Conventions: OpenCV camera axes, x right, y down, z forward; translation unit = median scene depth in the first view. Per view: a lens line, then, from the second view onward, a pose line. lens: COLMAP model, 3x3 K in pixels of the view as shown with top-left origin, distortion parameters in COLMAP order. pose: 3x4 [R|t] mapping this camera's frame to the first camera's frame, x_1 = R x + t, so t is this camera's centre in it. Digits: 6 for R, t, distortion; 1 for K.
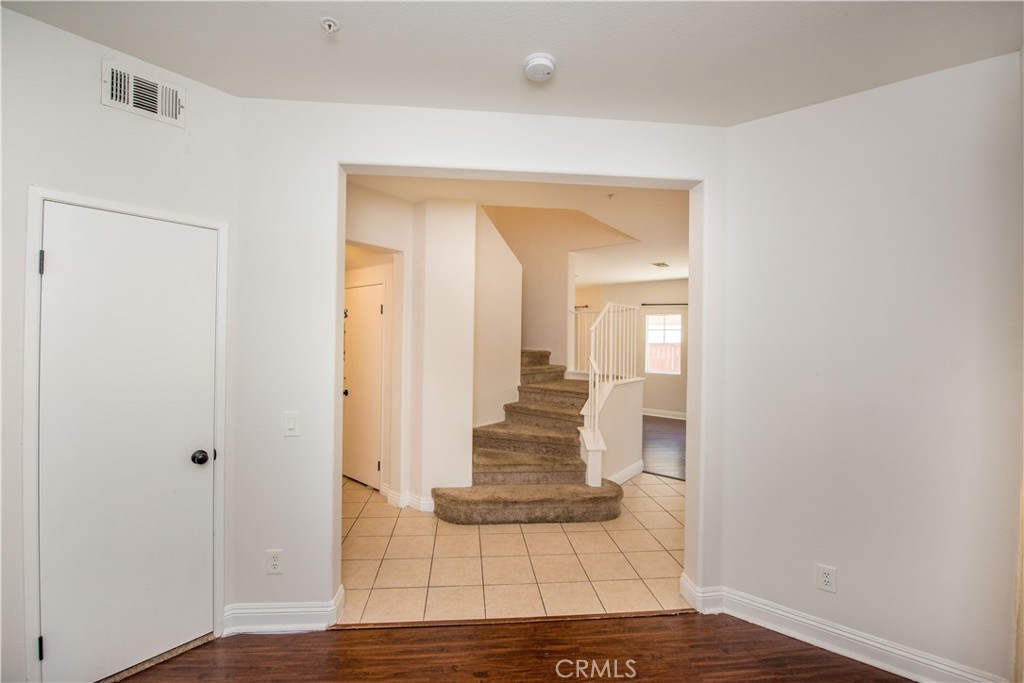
lens RADIAL K [[422.4, 0, 512.0], [0, 422.4, 341.5], [0, 0, 1]] dist [0.000535, 0.000009]
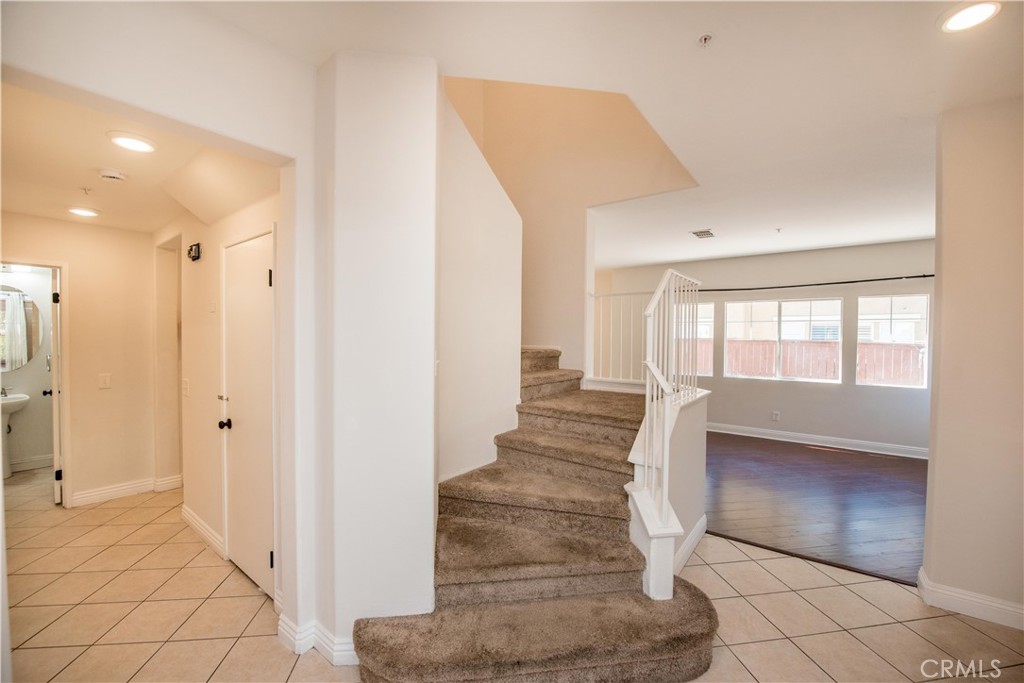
lens RADIAL K [[406.5, 0, 513.0], [0, 406.5, 345.4], [0, 0, 1]] dist [-0.019235, -0.000155]
pose [[0.999759, -0.004667, 0.021452, -0.005245], [0.004300, 0.999843, 0.017166, 0.004271], [-0.021528, -0.017069, 0.999623, 0.437557]]
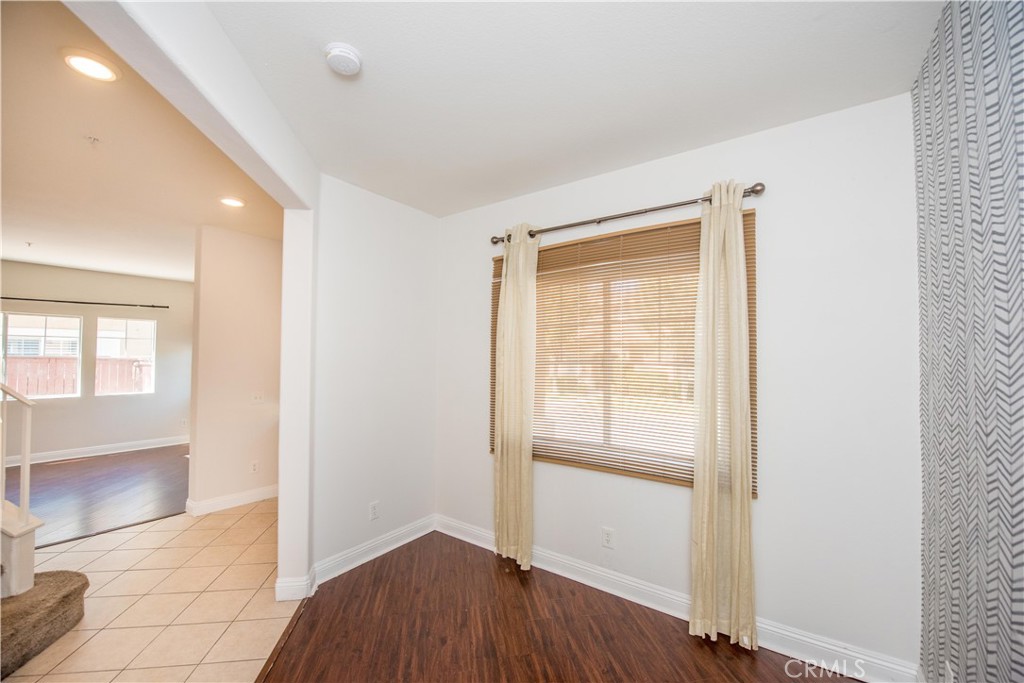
lens RADIAL K [[406.5, 0, 513.0], [0, 406.5, 345.4], [0, 0, 1]] dist [-0.019235, -0.000155]
pose [[-0.052926, 0.013930, 0.998501, -0.363784], [0.000182, 0.999903, -0.013940, -0.003057], [-0.998598, -0.000556, -0.052923, 0.293905]]
